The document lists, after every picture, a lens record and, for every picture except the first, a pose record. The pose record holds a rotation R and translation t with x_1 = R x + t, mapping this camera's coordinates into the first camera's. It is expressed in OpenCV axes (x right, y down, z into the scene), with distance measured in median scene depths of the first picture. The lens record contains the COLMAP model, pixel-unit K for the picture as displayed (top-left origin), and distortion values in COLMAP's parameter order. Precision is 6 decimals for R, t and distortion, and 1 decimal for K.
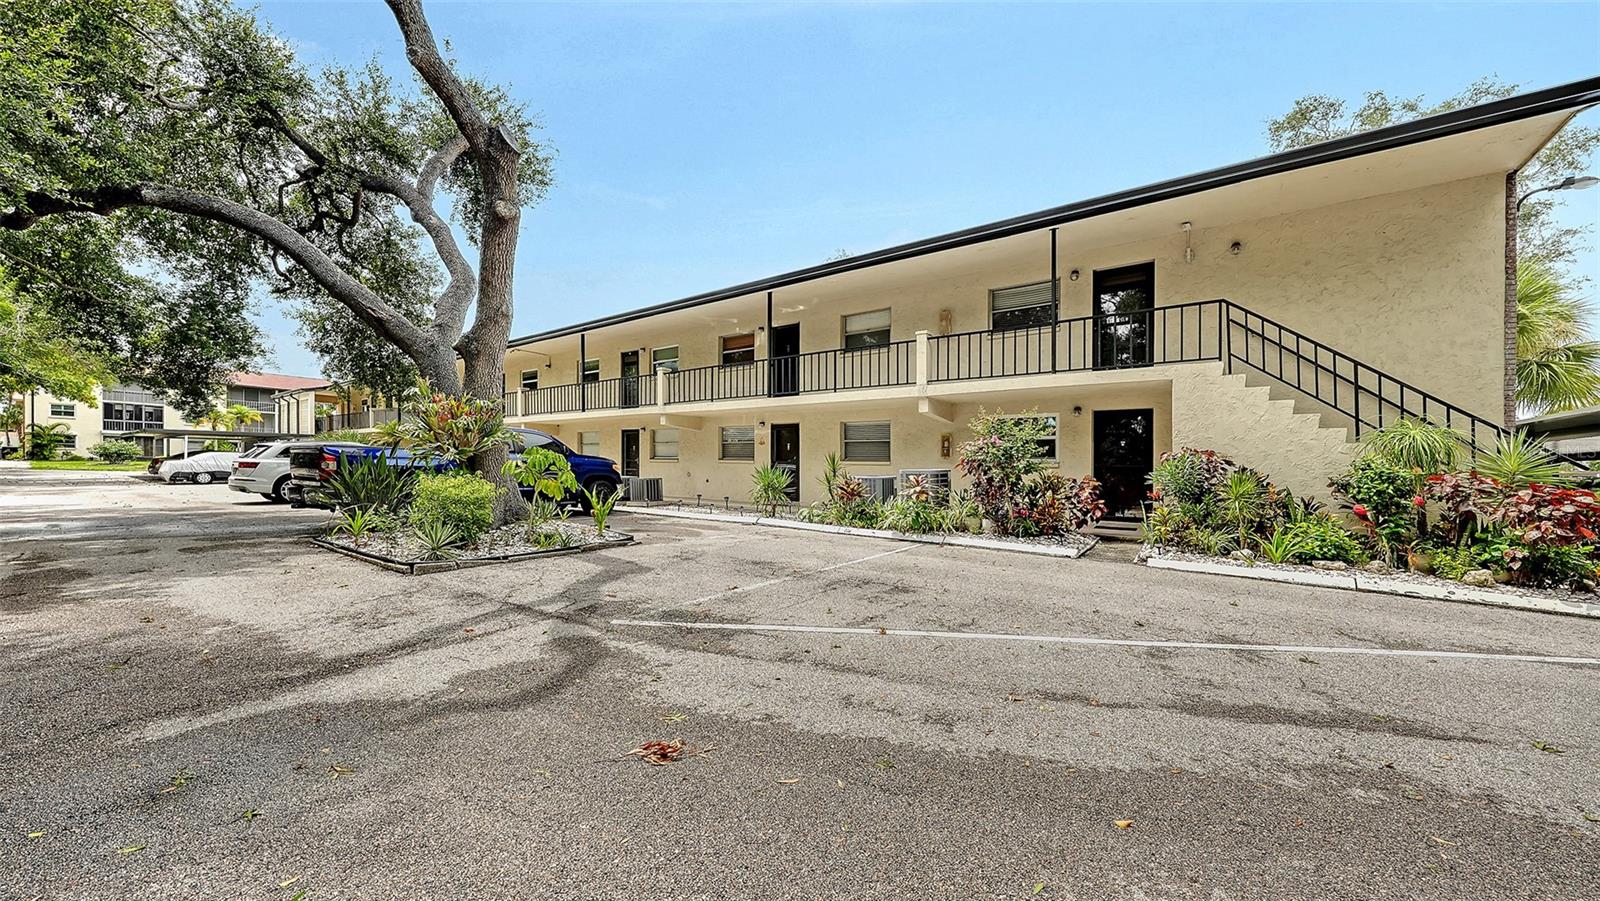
lens RADIAL K [[560.3, 0, 798.4], [0, 560.3, 459.6], [0, 0, 1]] dist [-0.003490, -0.000699]
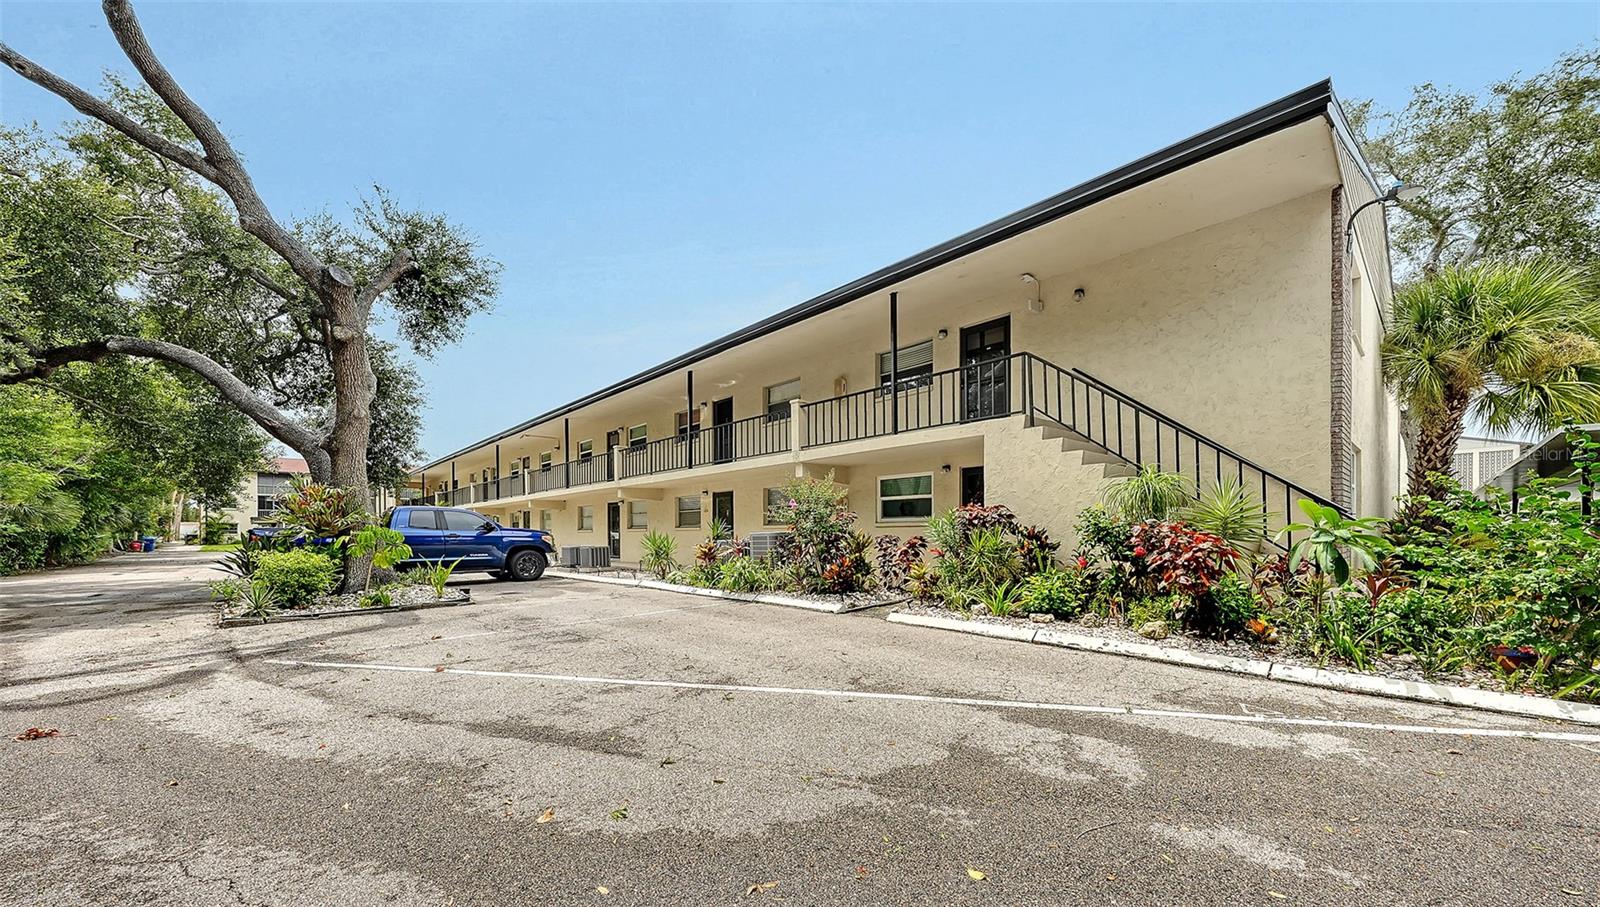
lens RADIAL K [[558.0, 0, 805.5], [0, 558.0, 518.7], [0, 0, 1]] dist [-0.004459, 0.000173]
pose [[0.986683, -0.034921, -0.158862, 0.502269], [0.033611, 0.999375, -0.010921, 0.006678], [0.159144, 0.005436, 0.987240, -0.034712]]
